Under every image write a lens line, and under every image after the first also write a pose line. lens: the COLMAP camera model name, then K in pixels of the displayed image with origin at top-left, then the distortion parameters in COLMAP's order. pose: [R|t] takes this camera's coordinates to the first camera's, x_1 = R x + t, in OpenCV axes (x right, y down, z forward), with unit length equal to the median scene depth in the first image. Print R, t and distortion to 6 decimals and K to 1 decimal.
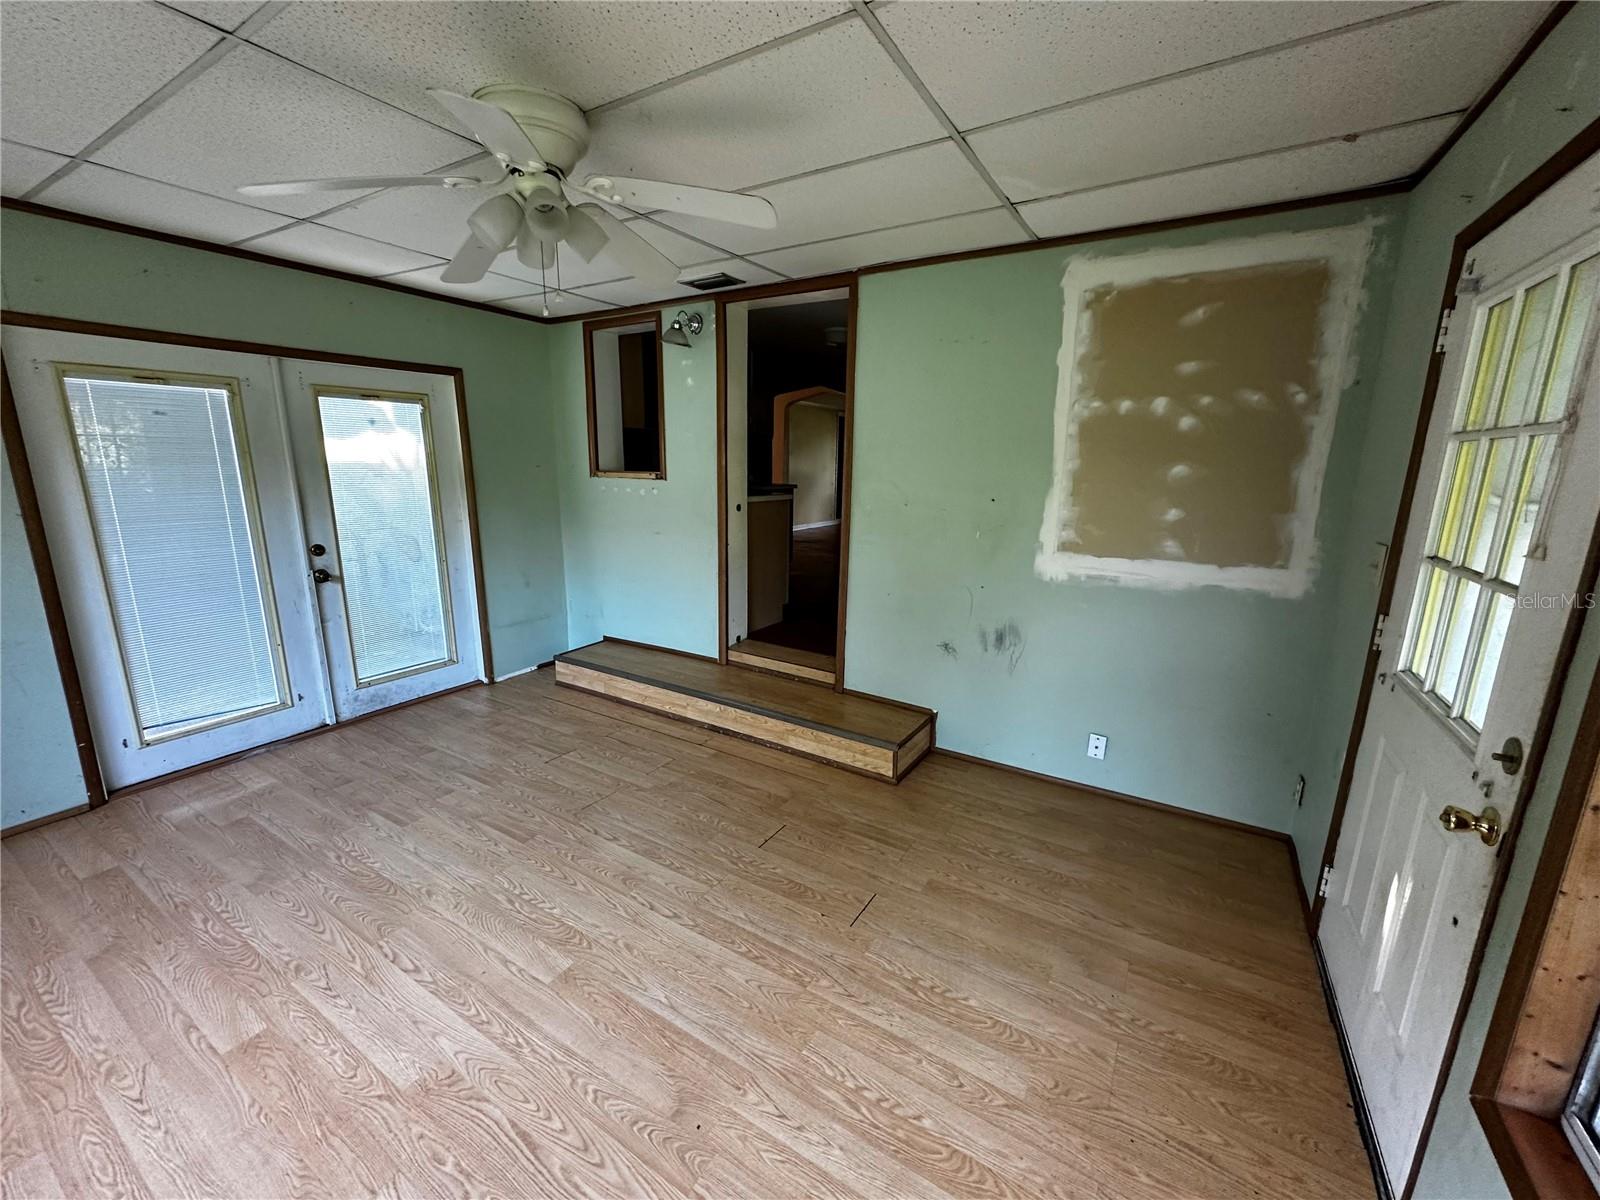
lens RADIAL K [[637.1, 0, 798.2], [0, 637.1, 600.7], [0, 0, 1]] dist [-0.000607, -0.000253]
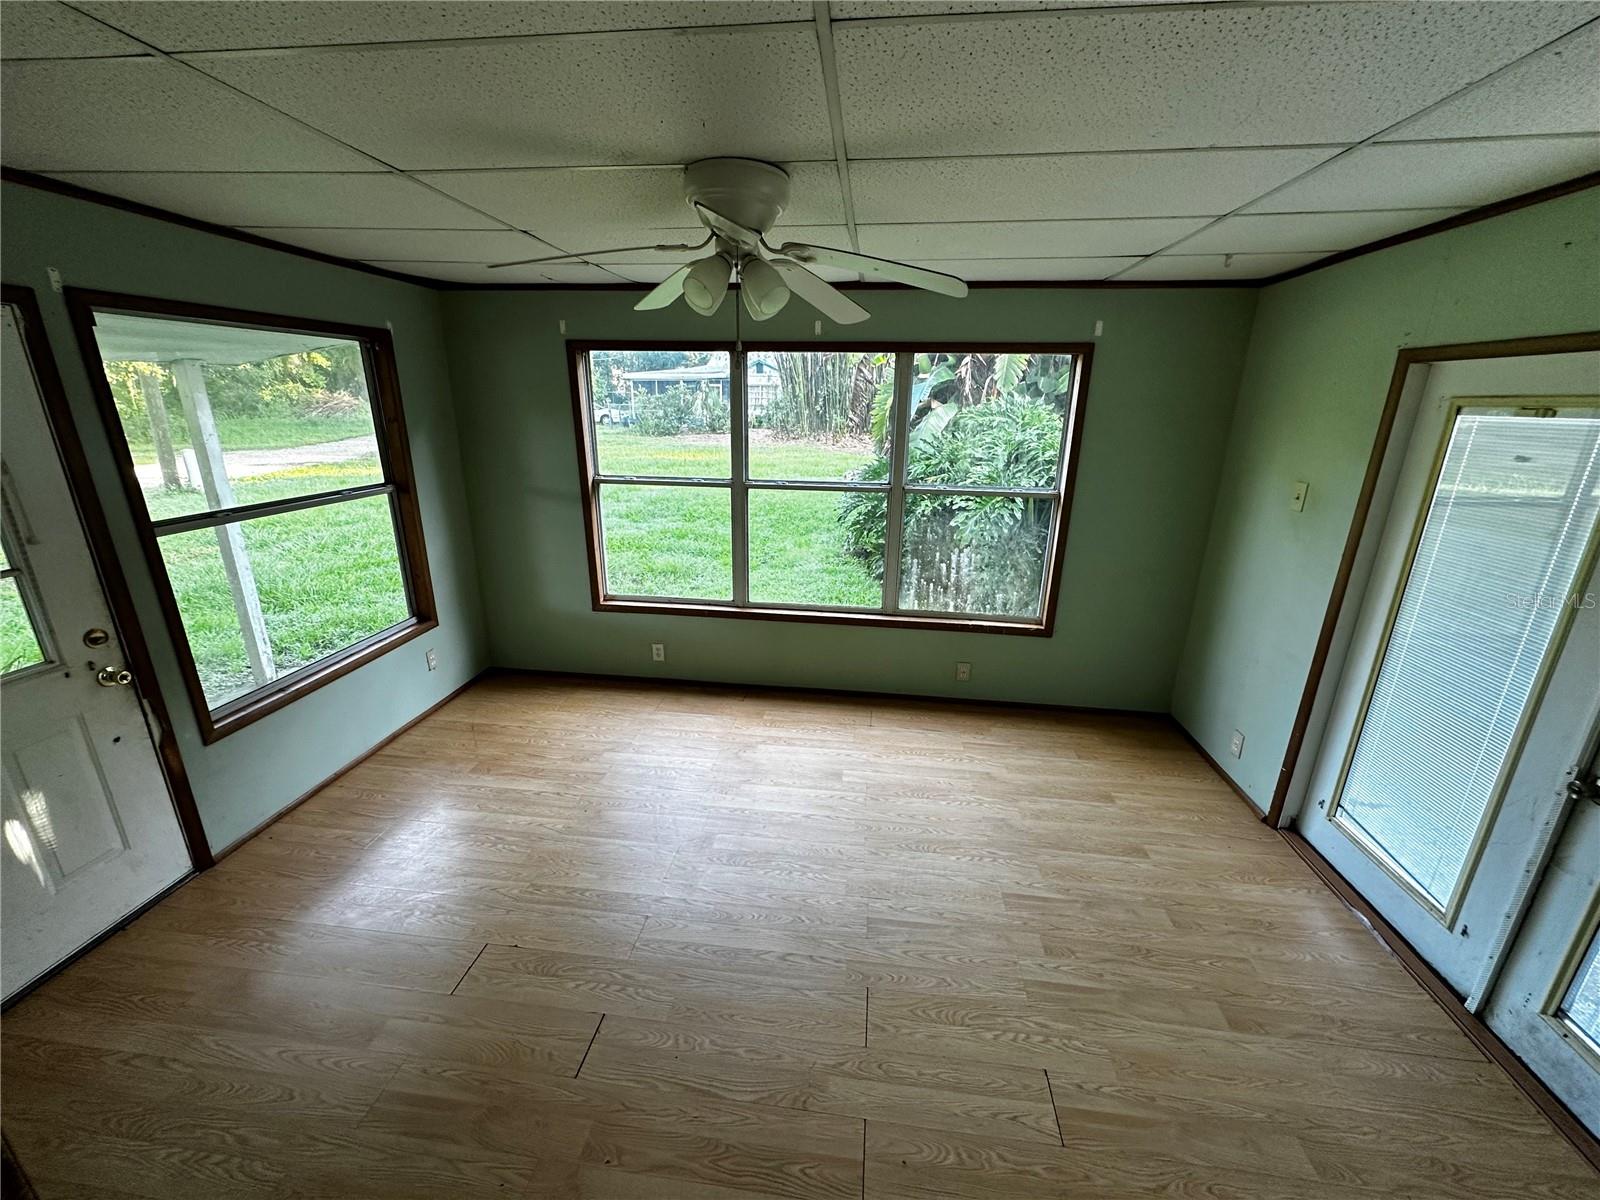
lens RADIAL K [[637.1, 0, 803.6], [0, 637.1, 597.5], [0, 0, 1]] dist [-0.000607, -0.000253]
pose [[-0.907757, 0.097408, -0.408030, -0.015036], [-0.117858, 0.874270, 0.470916, -0.426137], [0.402599, 0.475567, -0.782145, 1.392352]]
